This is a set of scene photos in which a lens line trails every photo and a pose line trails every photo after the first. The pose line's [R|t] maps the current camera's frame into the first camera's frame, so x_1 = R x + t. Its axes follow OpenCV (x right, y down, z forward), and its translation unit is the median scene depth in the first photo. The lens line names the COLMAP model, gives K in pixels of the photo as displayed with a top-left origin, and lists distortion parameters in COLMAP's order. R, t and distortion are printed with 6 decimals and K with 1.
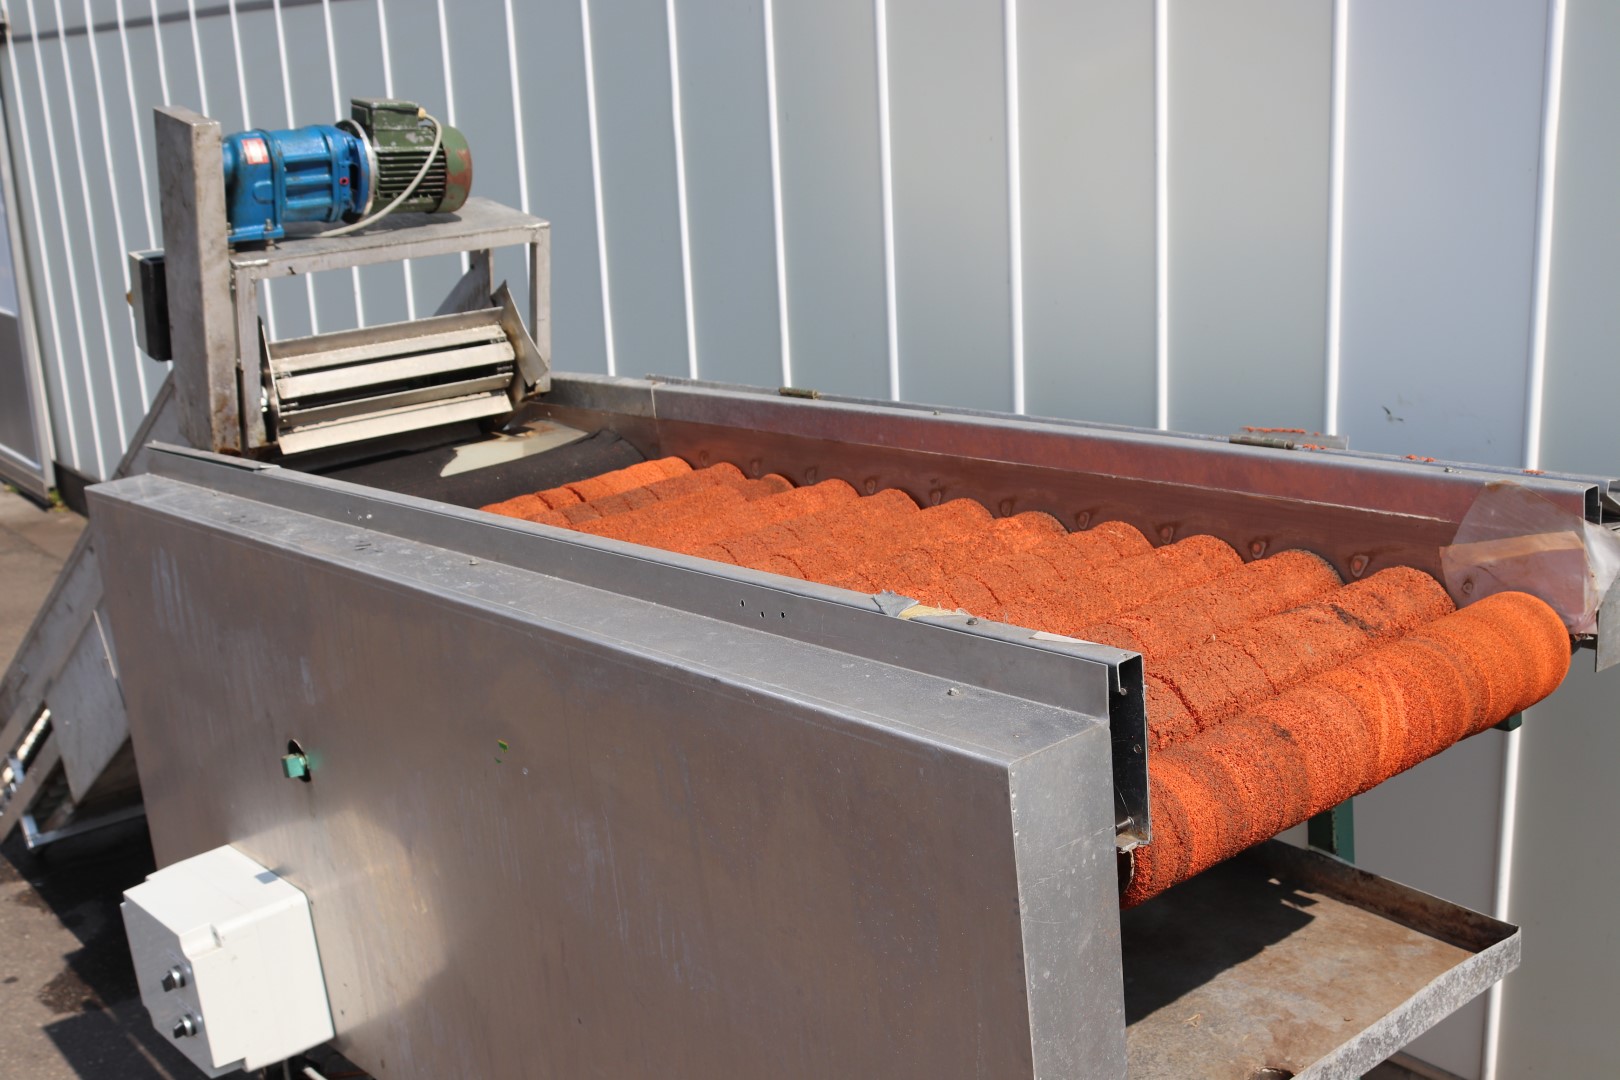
lens RADIAL K [[1817.9, 0, 815.9], [0, 1817.9, 550.7], [0, 0, 1]] dist [-0.081261, 0.038596]
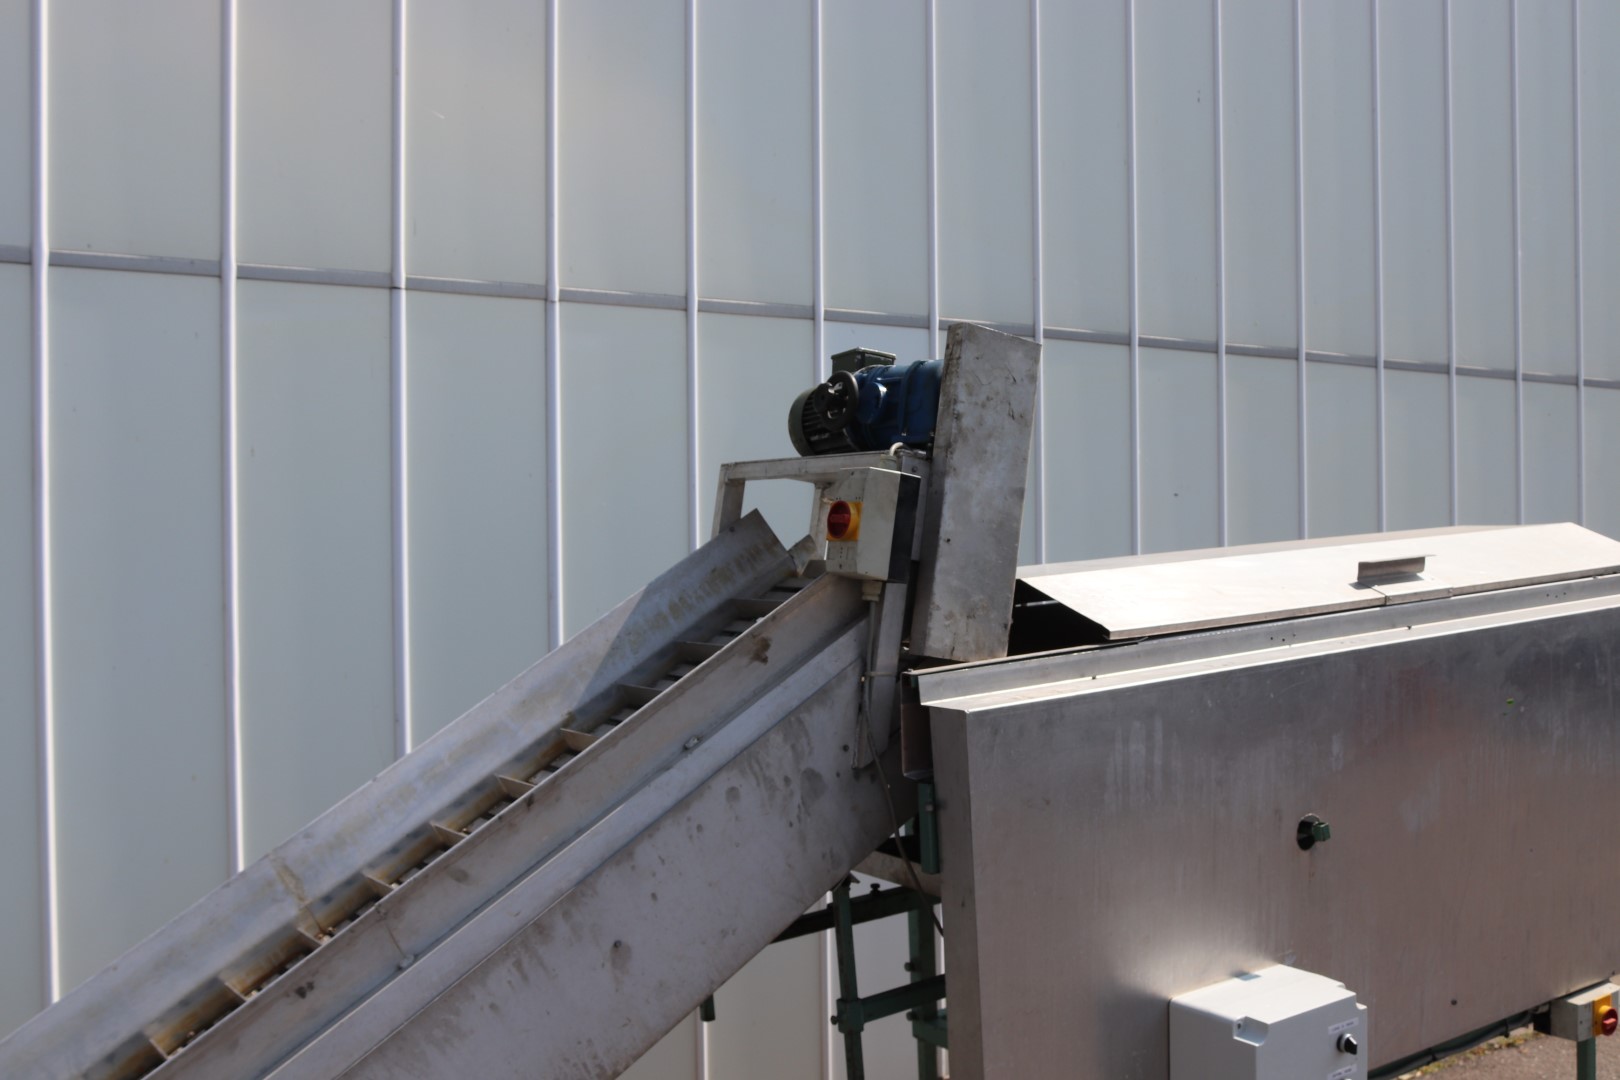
lens RADIAL K [[1740.4, 0, 809.1], [0, 1740.4, 551.7], [0, 0, 1]] dist [-0.114313, 0.147165]
pose [[0.091847, 0.044409, 0.994782, -1.294309], [0.276863, 0.958475, -0.068351, -0.074736], [-0.956510, 0.281697, 0.075737, 0.996721]]
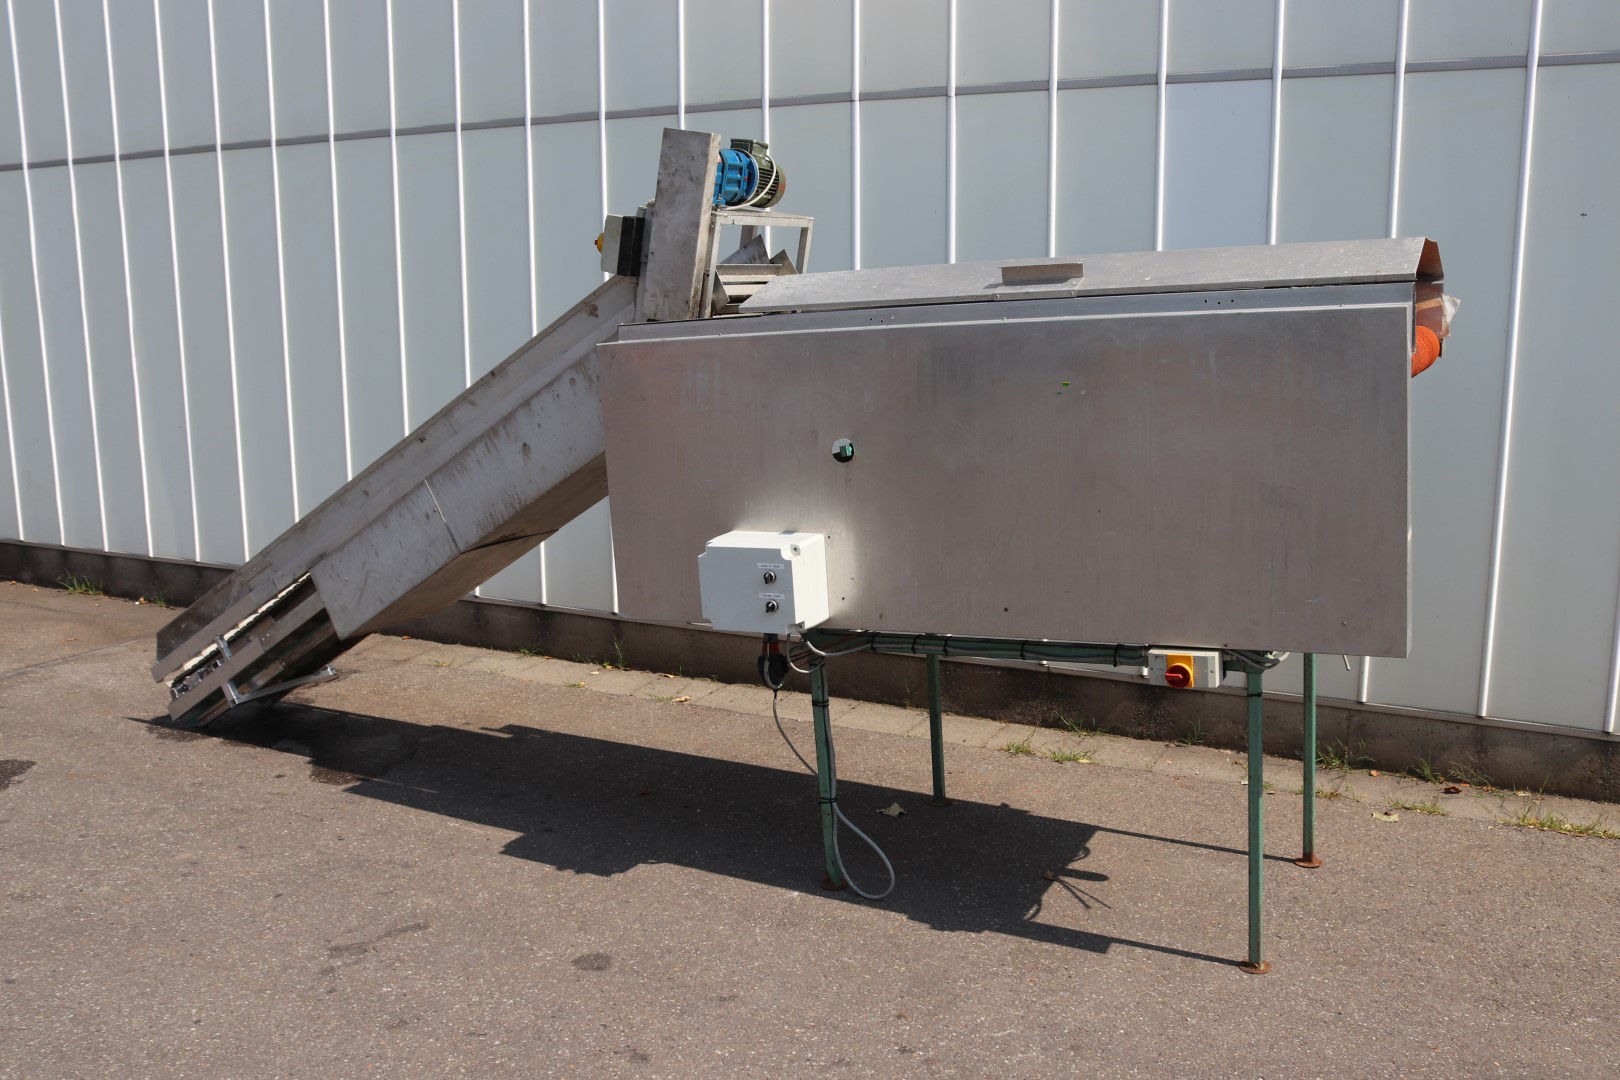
lens RADIAL K [[1468.9, 0, 822.0], [0, 1468.9, 555.0], [0, 0, 1]] dist [-0.156661, 0.175347]
pose [[0.920835, -0.028408, 0.388915, -0.761110], [0.066539, 0.994163, -0.084928, 0.296913], [-0.384233, 0.104083, 0.917351, -0.329768]]
